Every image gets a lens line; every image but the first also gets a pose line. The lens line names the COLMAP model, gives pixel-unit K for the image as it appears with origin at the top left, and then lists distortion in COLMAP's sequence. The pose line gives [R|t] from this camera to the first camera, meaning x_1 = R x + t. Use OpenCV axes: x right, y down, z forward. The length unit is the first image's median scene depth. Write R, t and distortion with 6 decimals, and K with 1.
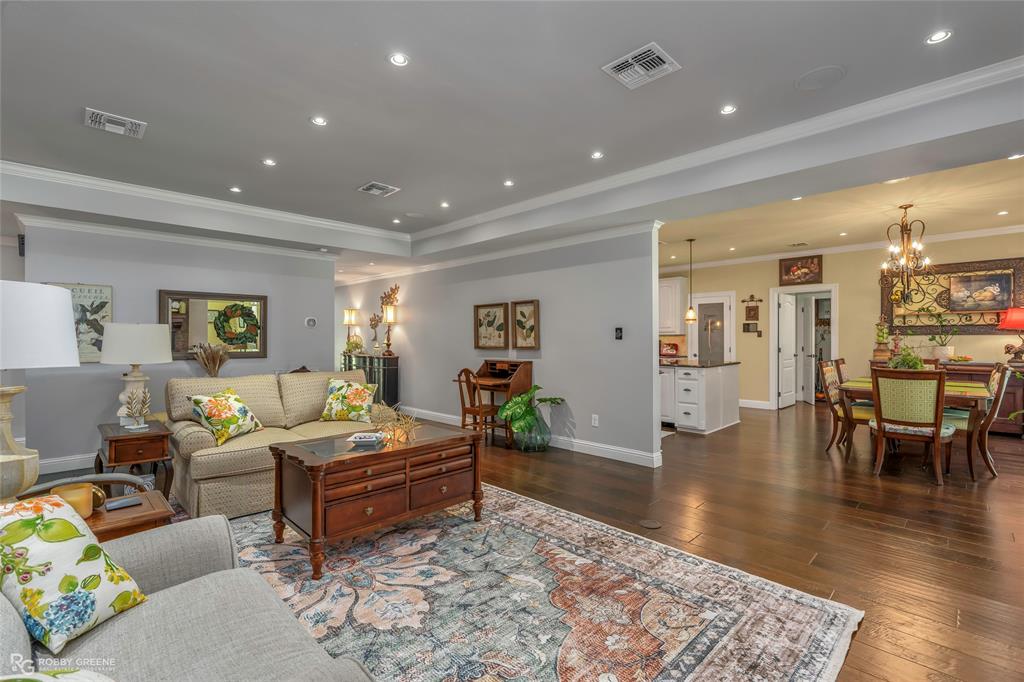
lens RADIAL K [[466.7, 0, 512.3], [0, 466.7, 338.7], [0, 0, 1]] dist [-0.004635, 0.000129]
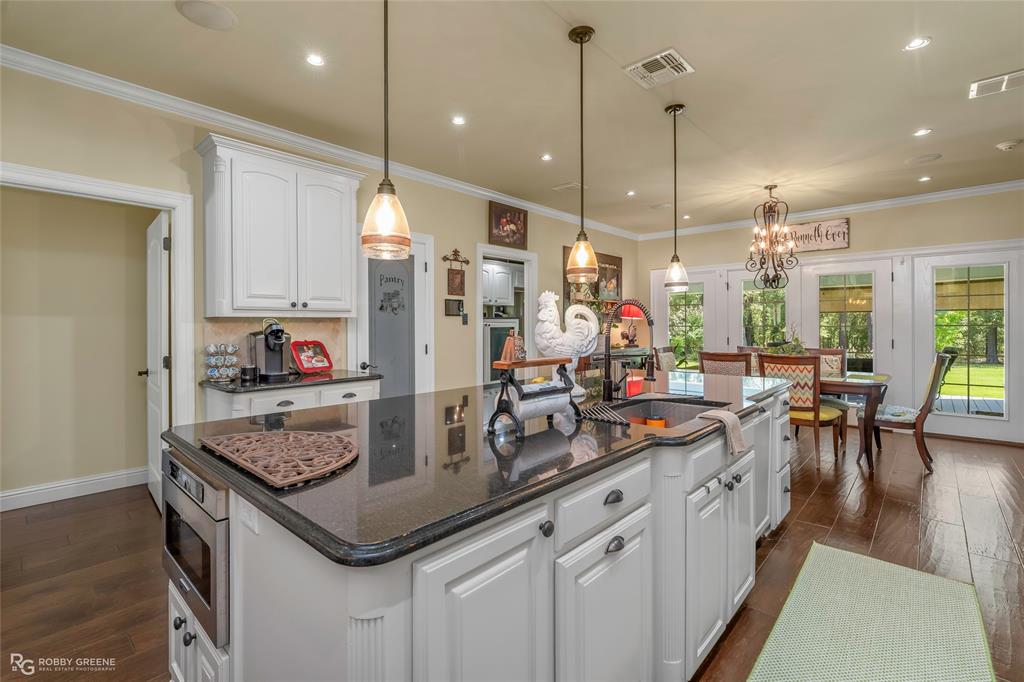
lens RADIAL K [[466.7, 0, 512.9], [0, 466.7, 331.9], [0, 0, 1]] dist [-0.004635, 0.000129]
pose [[-0.054443, -0.015185, 0.998401, -0.066321], [0.002067, 0.999880, 0.015321, -0.003663], [-0.998515, 0.002897, -0.054405, 1.173105]]
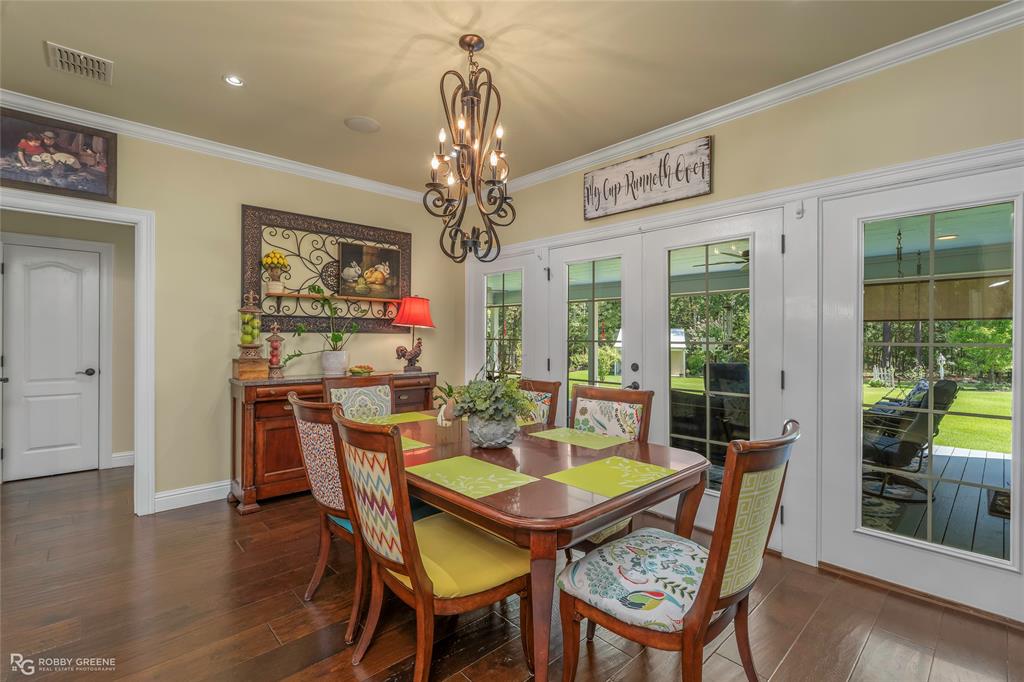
lens RADIAL K [[466.7, 0, 511.1], [0, 466.7, 335.1], [0, 0, 1]] dist [-0.004635, 0.000129]
pose [[0.028386, 0.004358, 0.999588, 0.292220], [-0.007050, 0.999966, -0.004159, -0.003456], [-0.999572, -0.006929, 0.028415, 0.704100]]
